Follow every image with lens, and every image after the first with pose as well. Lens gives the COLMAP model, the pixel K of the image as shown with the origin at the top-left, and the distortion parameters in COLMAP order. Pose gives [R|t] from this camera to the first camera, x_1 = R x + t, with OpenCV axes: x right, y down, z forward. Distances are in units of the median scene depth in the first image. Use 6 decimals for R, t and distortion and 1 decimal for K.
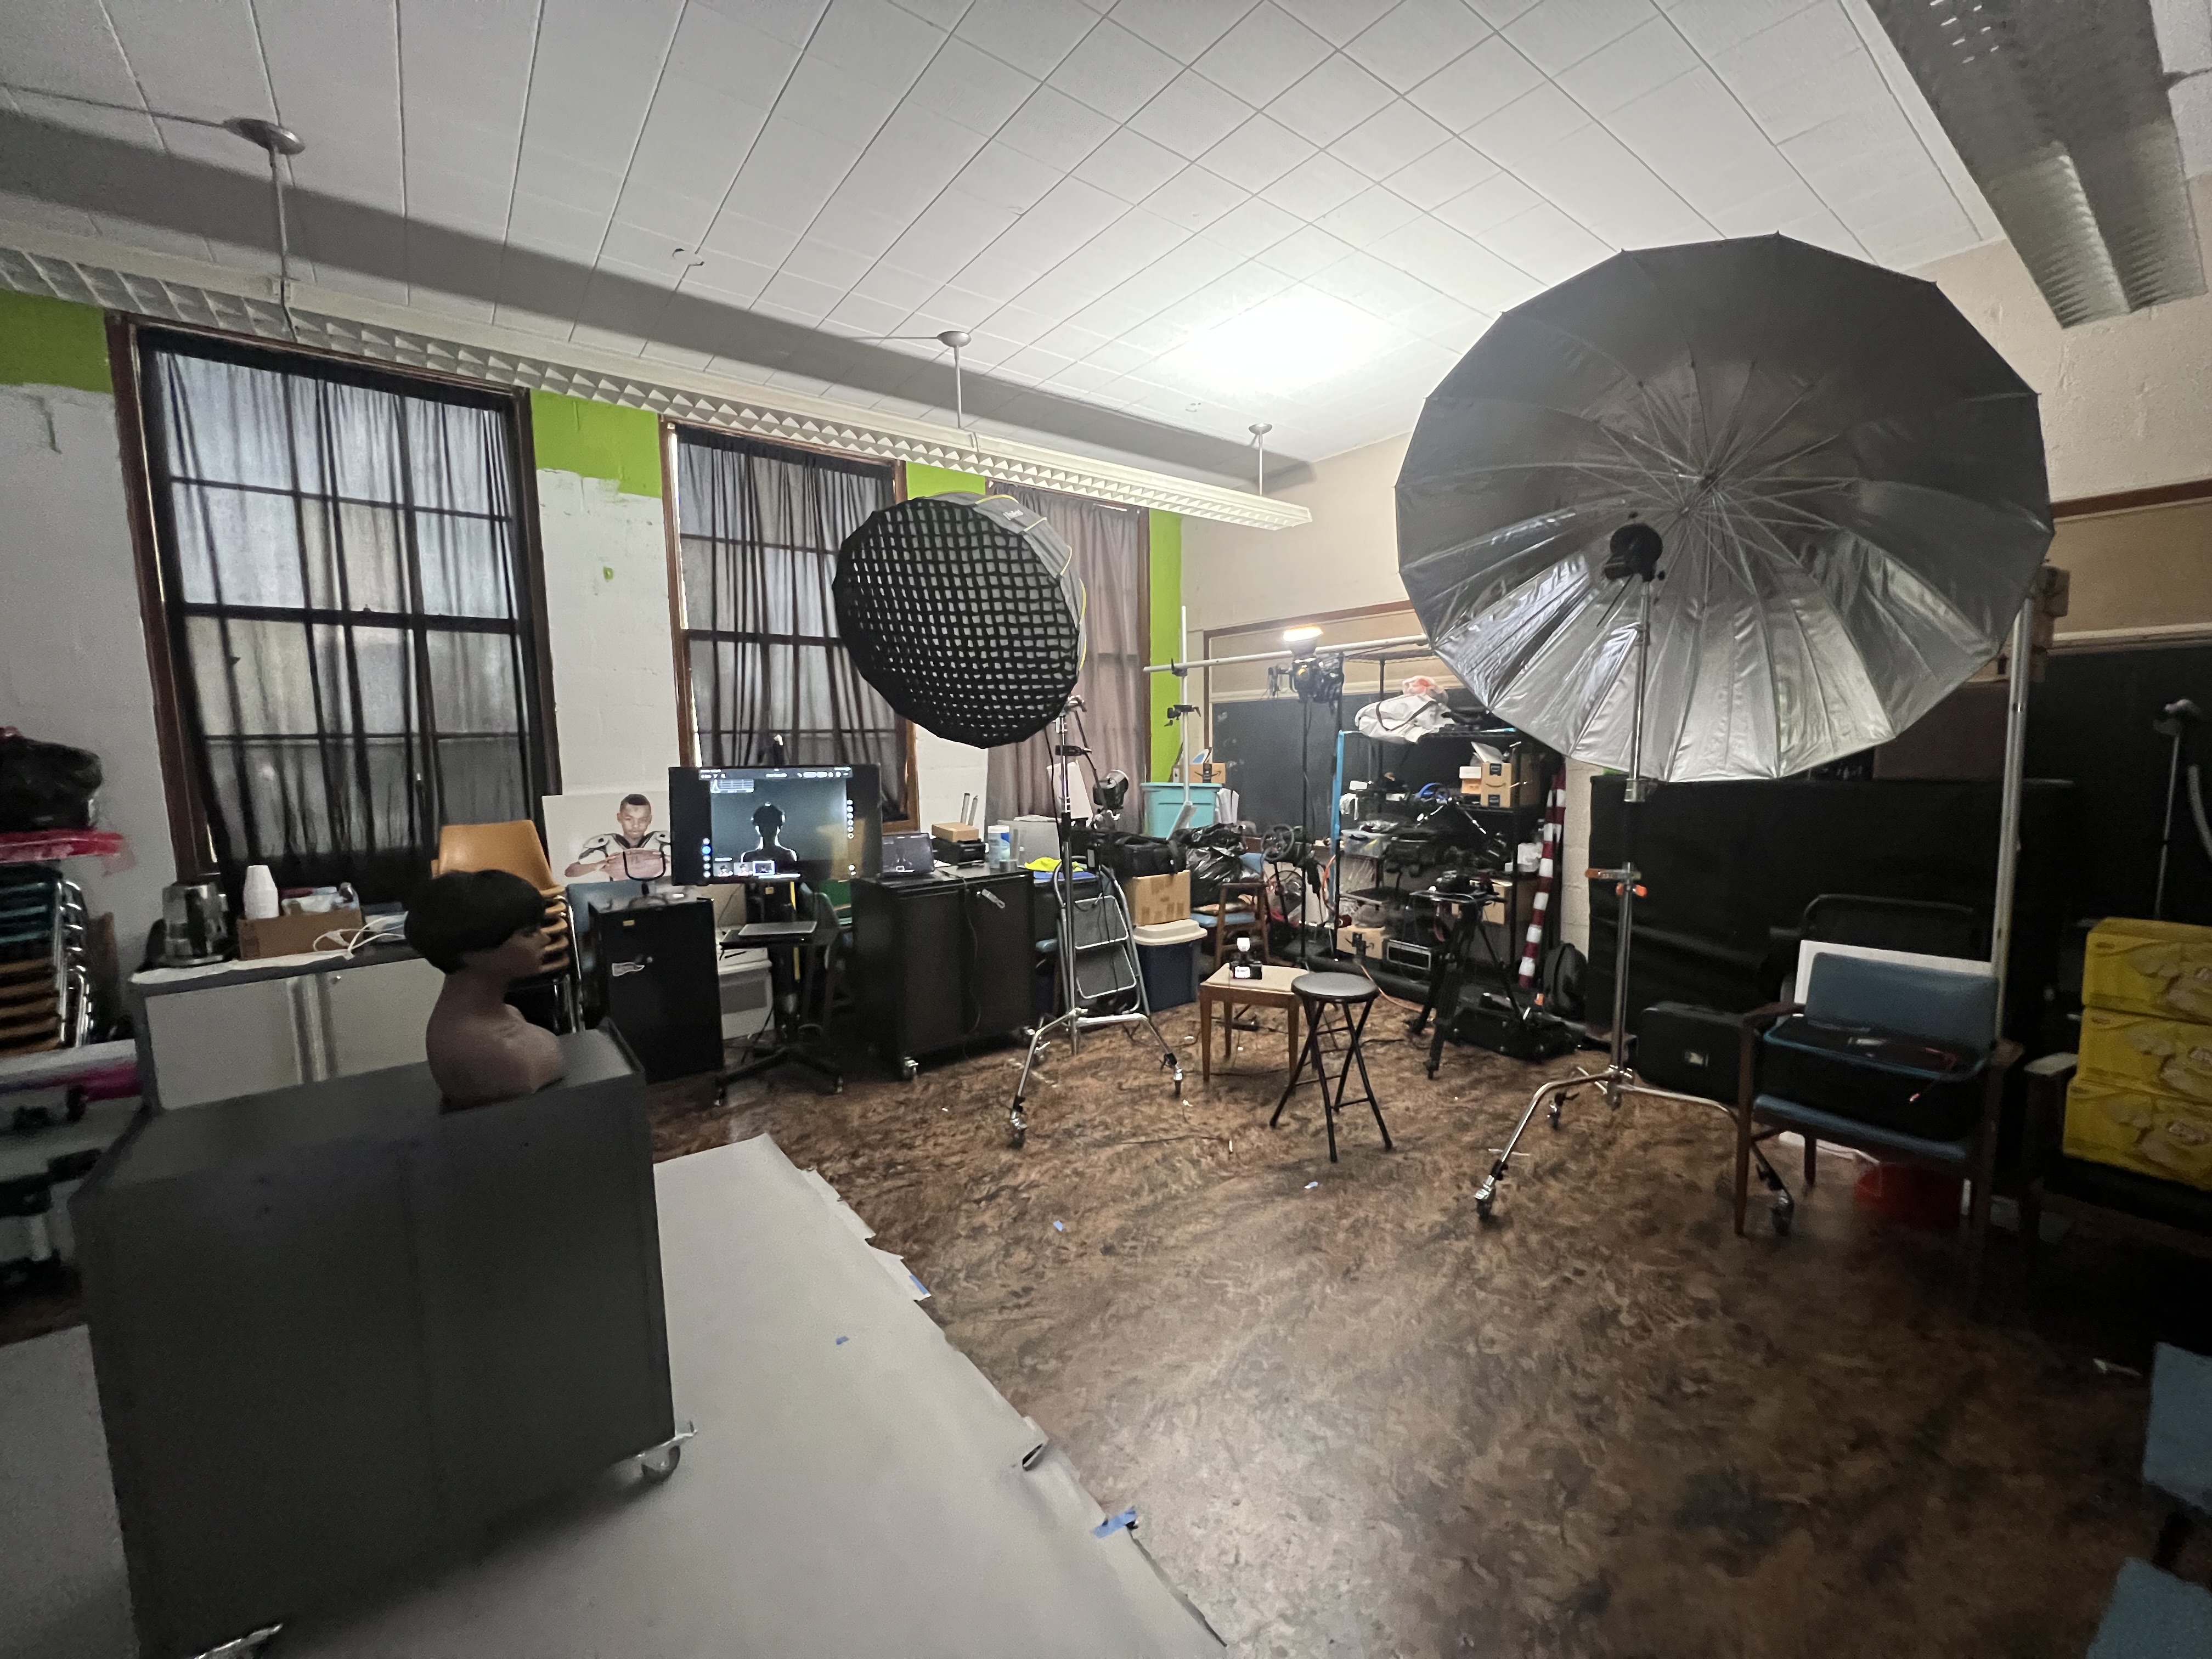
lens RADIAL K [[884.4, 0, 1108.5], [0, 884.4, 831.1], [0, 0, 1]] dist [-0.000184, 0.000165]
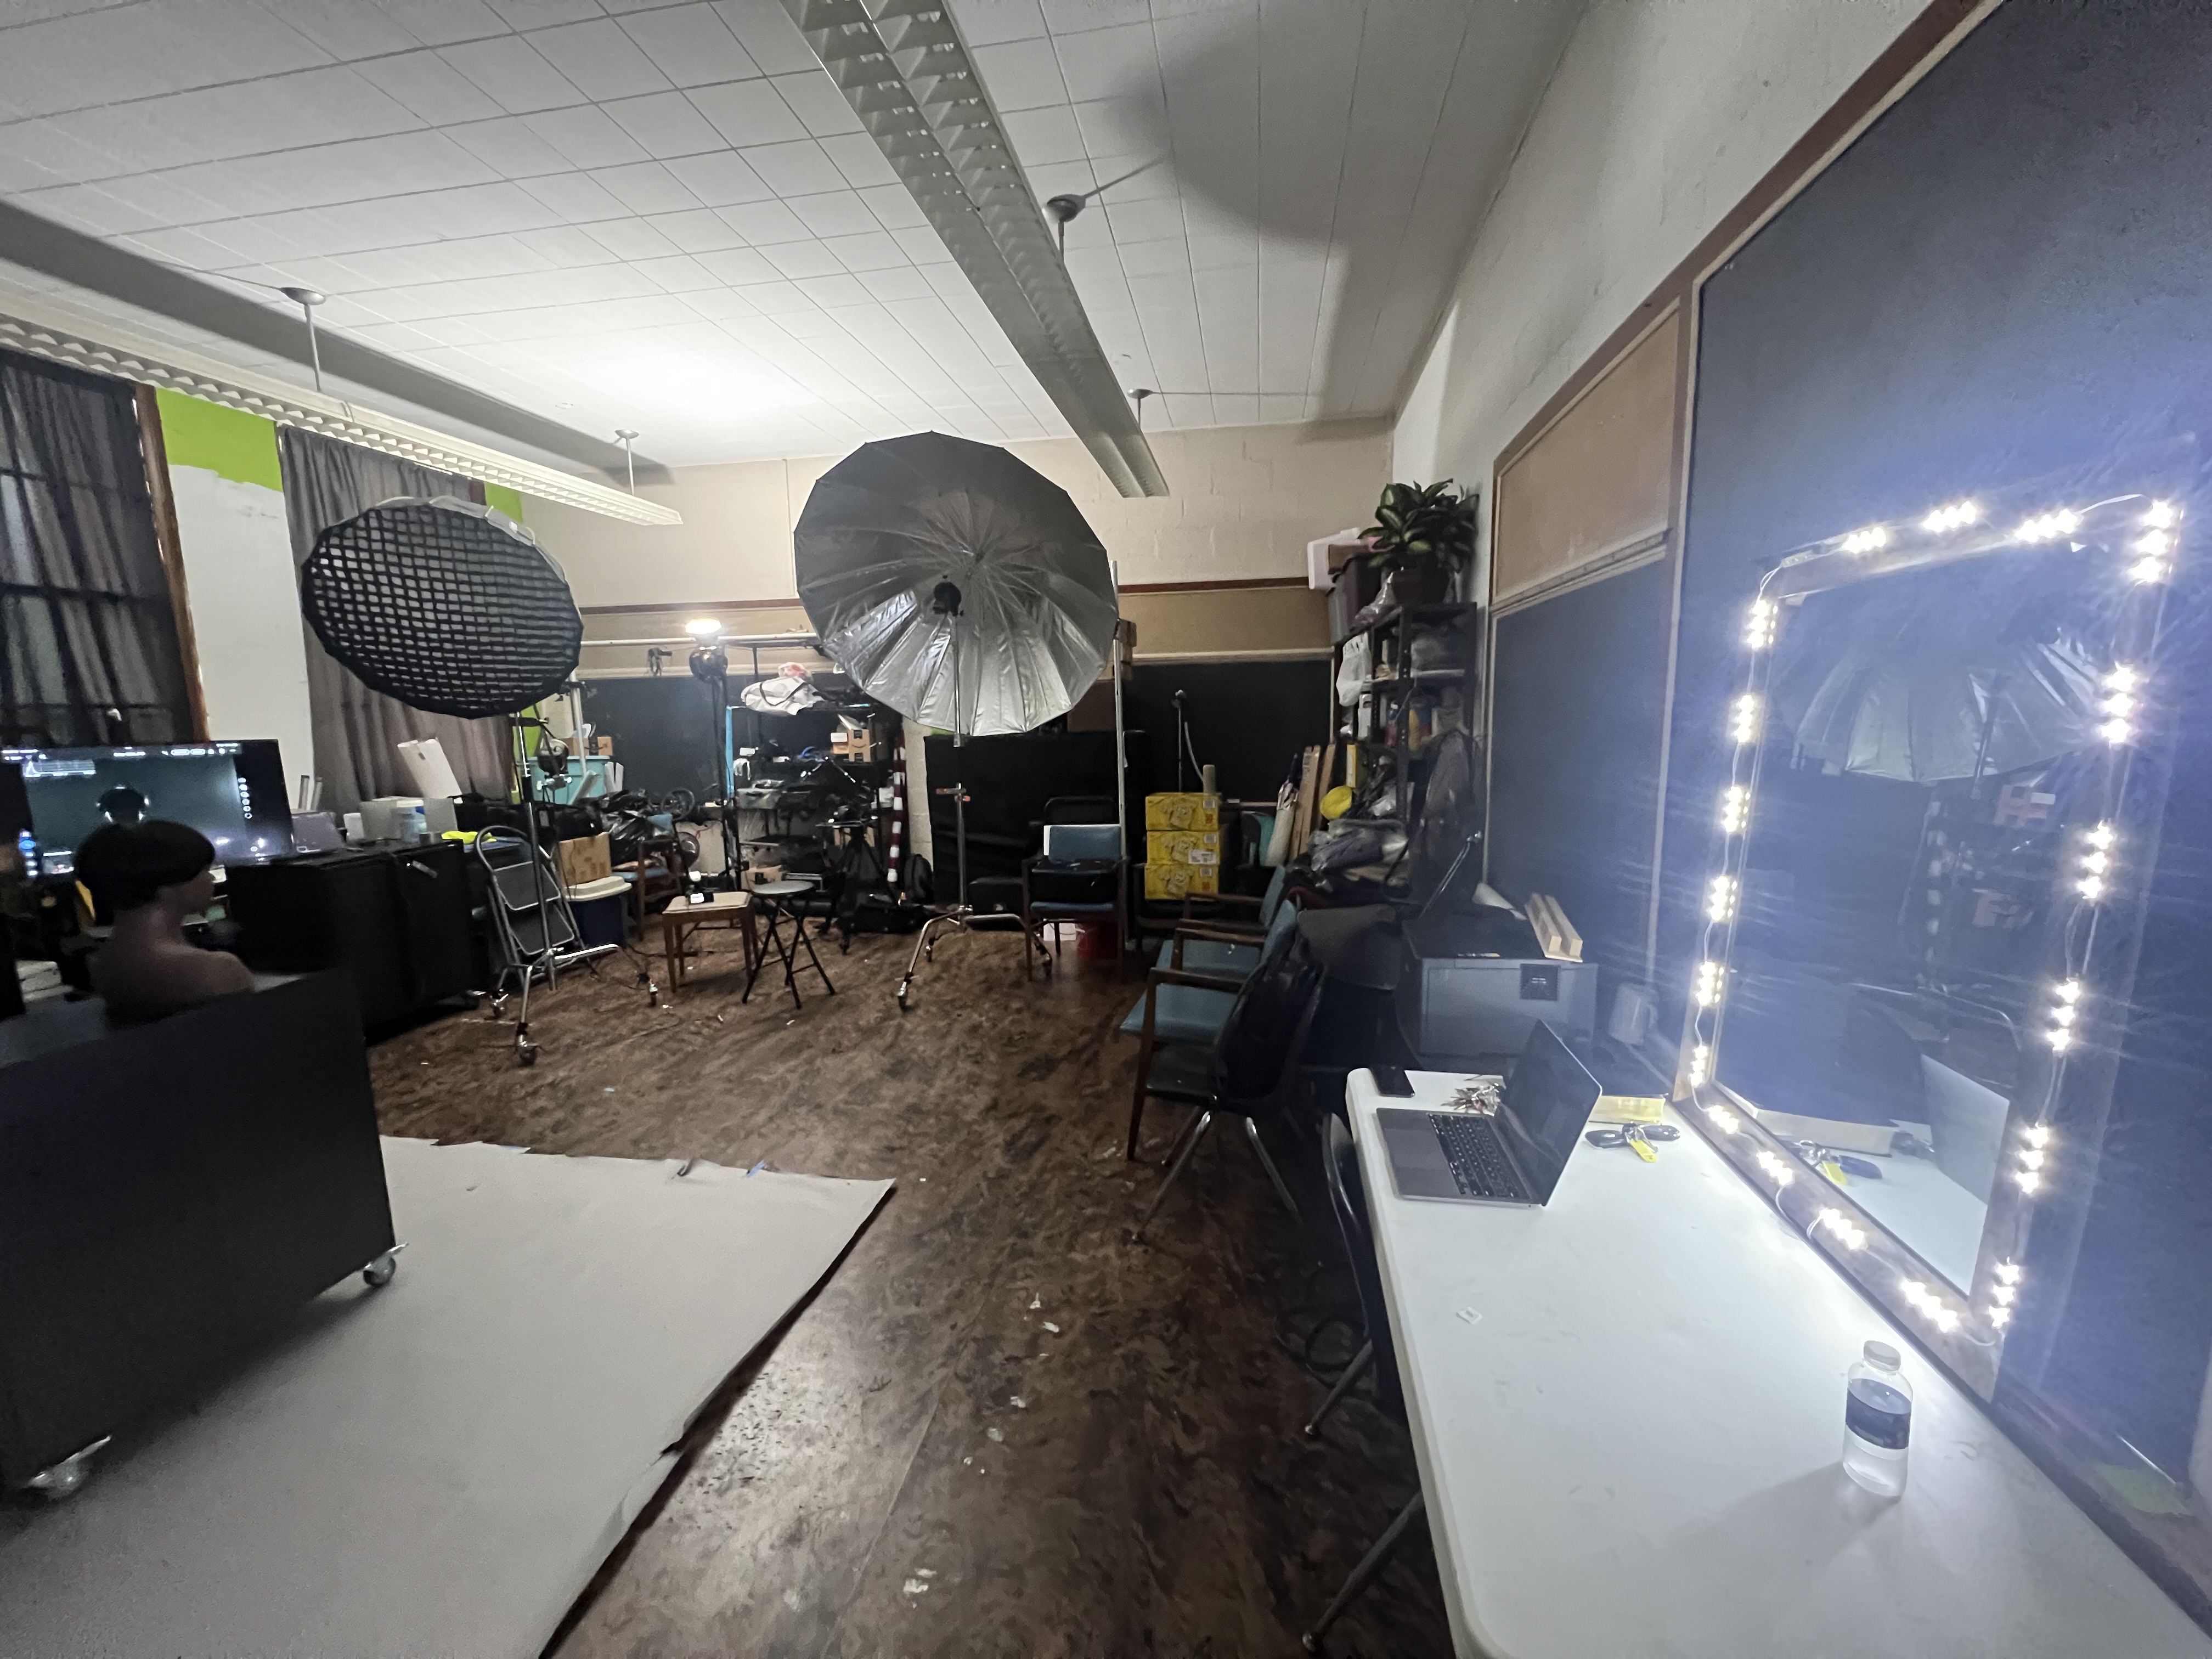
lens RADIAL K [[880.9, 0, 1106.4], [0, 880.9, 833.7], [0, 0, 1]] dist [-0.000606, -0.000076]
pose [[0.735731, -0.096570, 0.670354, -0.258036], [0.078142, 0.995276, 0.057615, 0.043268], [-0.672751, 0.009993, 0.739801, -0.324912]]
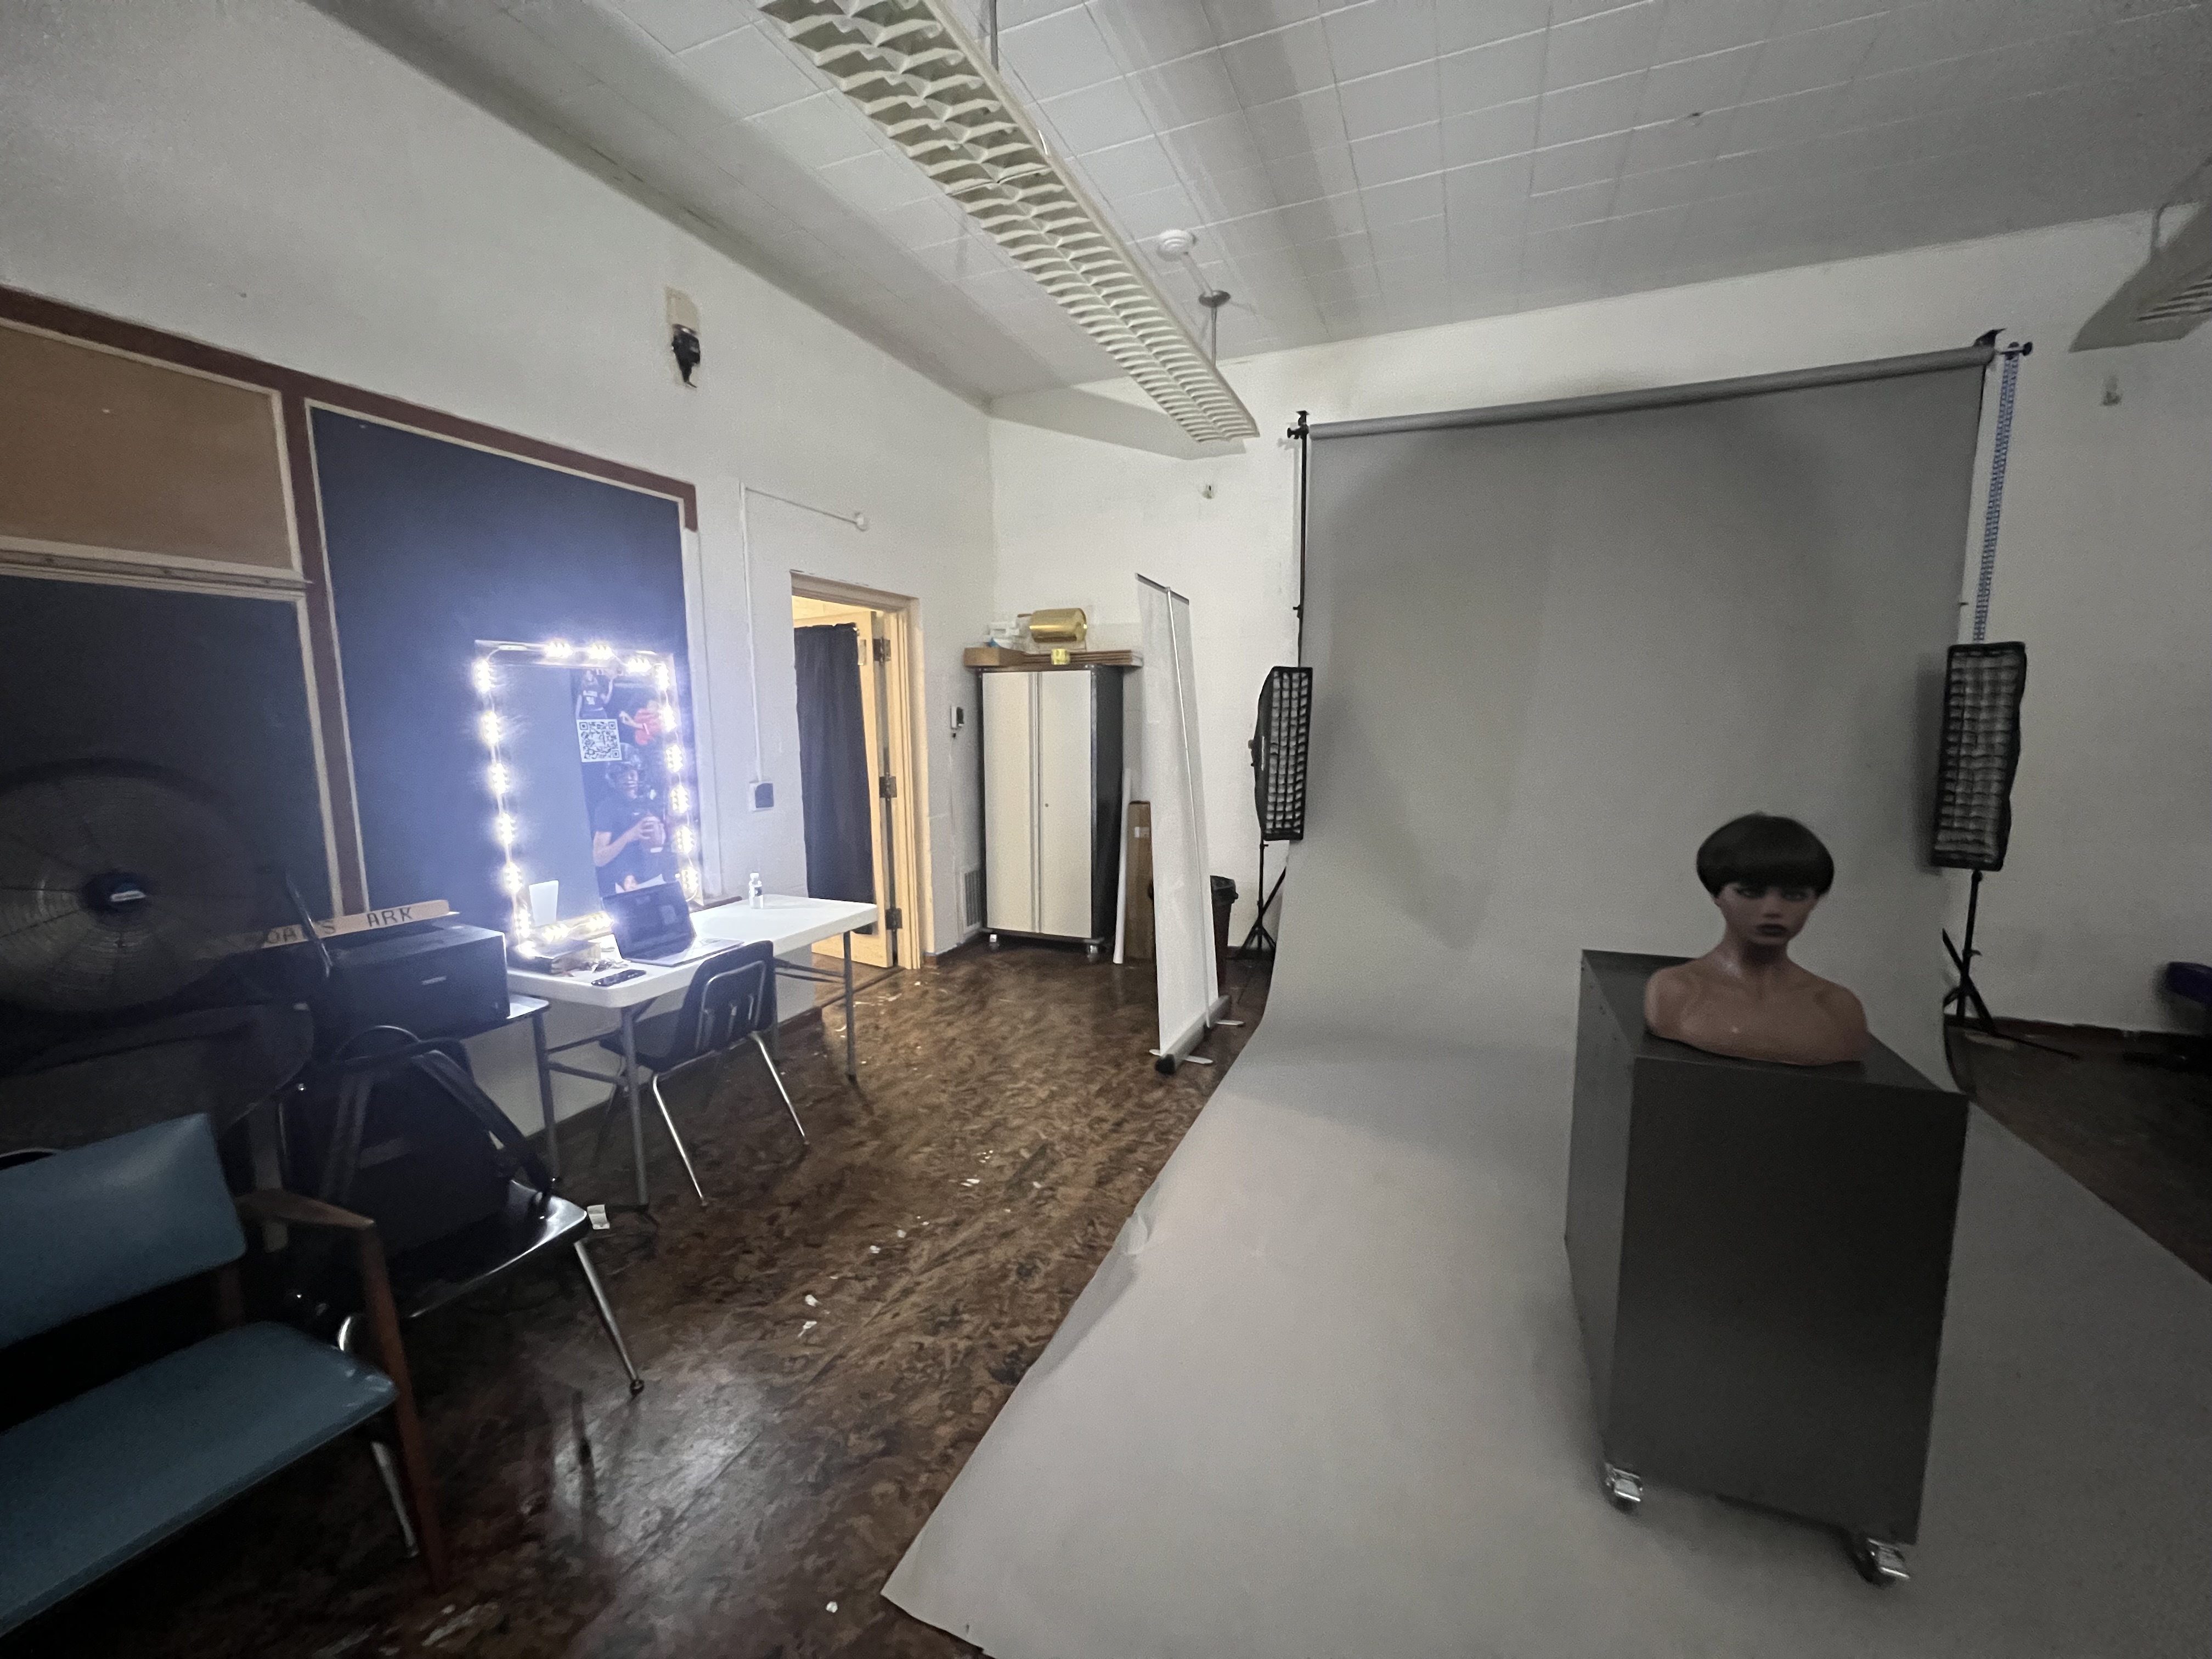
lens RADIAL K [[880.9, 0, 1106.4], [0, 880.9, 833.7], [0, 0, 1]] dist [-0.000606, -0.000076]
pose [[-0.864685, 0.092241, -0.493773, 0.160677], [-0.028629, 0.972347, 0.231779, -0.061692], [0.501498, 0.214552, -0.838133, 0.660747]]
